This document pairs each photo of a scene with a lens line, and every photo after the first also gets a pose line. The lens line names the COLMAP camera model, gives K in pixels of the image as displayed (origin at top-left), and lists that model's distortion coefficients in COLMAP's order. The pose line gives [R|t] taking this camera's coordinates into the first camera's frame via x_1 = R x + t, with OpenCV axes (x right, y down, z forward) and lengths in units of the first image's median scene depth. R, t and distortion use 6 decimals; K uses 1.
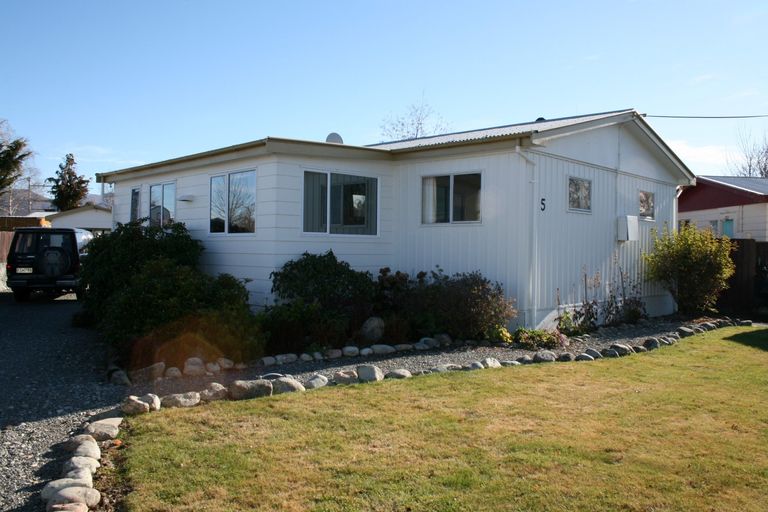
lens RADIAL K [[643.2, 0, 379.4], [0, 643.2, 255.9], [0, 0, 1]] dist [-0.112879, 0.039696]
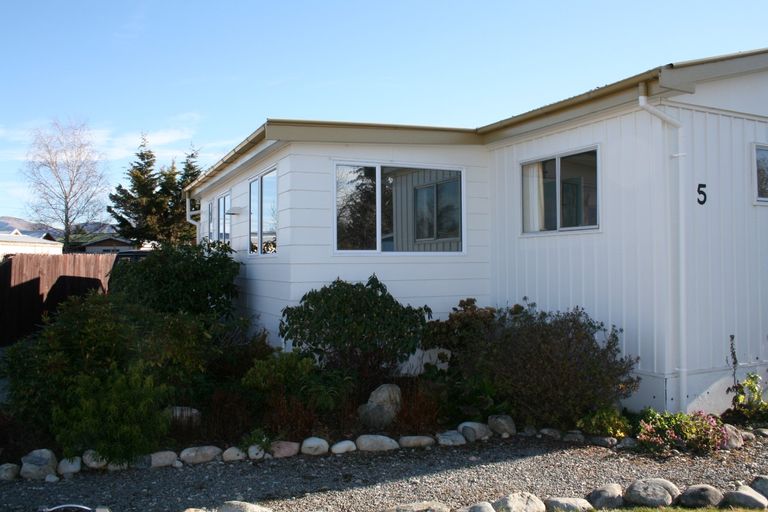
lens RADIAL K [[643.2, 0, 388.9], [0, 643.2, 254.9], [0, 0, 1]] dist [-0.112879, 0.039696]
pose [[0.936608, -0.022496, -0.349657, 0.182922], [0.014320, 0.999561, -0.025951, -0.012923], [0.350087, 0.019299, 0.936518, 0.349758]]
